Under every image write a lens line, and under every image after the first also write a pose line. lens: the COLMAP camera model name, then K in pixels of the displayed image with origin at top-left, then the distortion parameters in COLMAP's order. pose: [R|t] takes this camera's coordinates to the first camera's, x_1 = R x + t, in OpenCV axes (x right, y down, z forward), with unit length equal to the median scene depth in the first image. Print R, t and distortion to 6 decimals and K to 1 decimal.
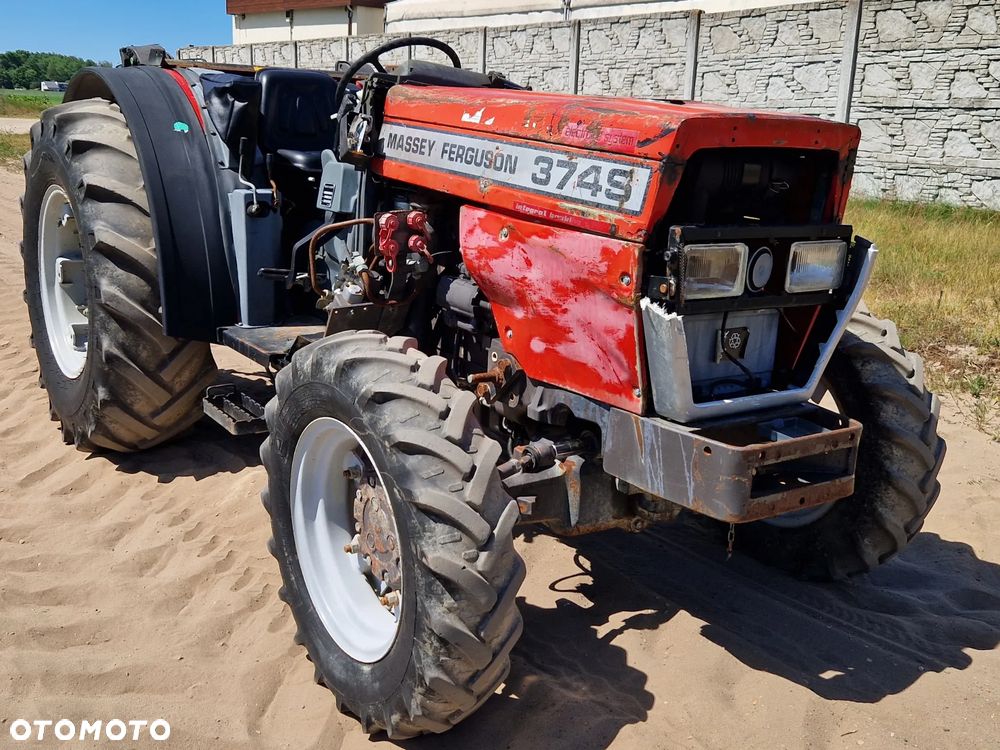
lens RADIAL K [[946.3, 0, 529.3], [0, 946.3, 332.6], [0, 0, 1]] dist [0.050047, -0.013758]
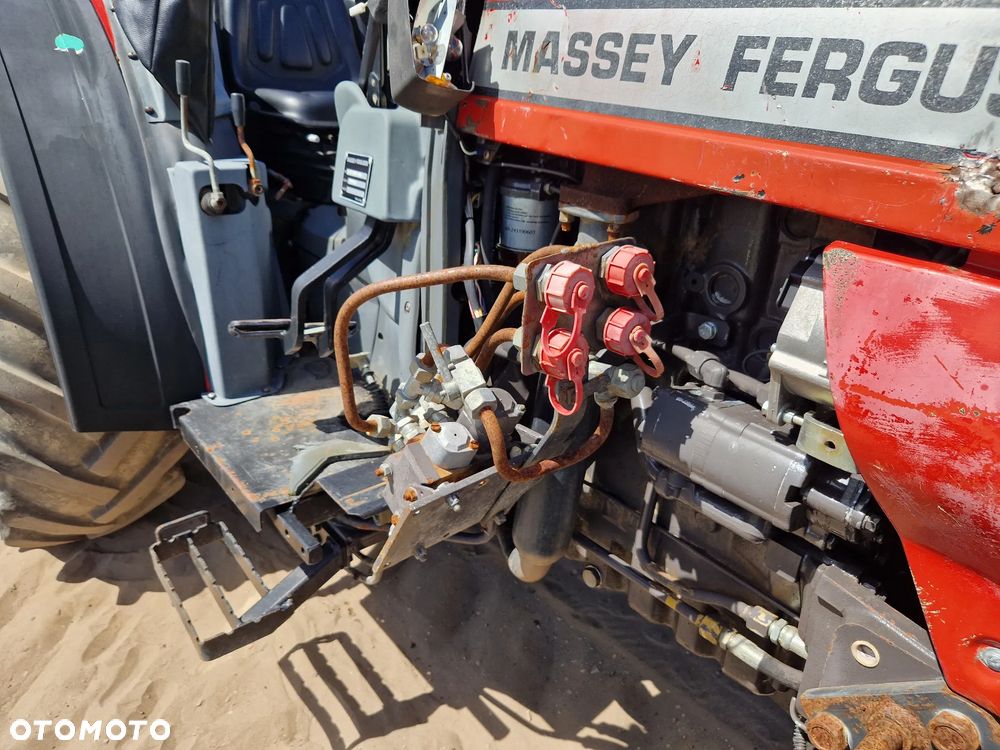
lens RADIAL K [[658.3, 0, 500.2], [0, 658.3, 354.7], [0, 0, 1]] dist [0.022821, -0.003925]
pose [[0.998518, -0.025592, 0.048035, -0.169191], [0.016823, 0.984459, 0.174807, -0.122797], [-0.051762, -0.173739, 0.983430, 0.696626]]
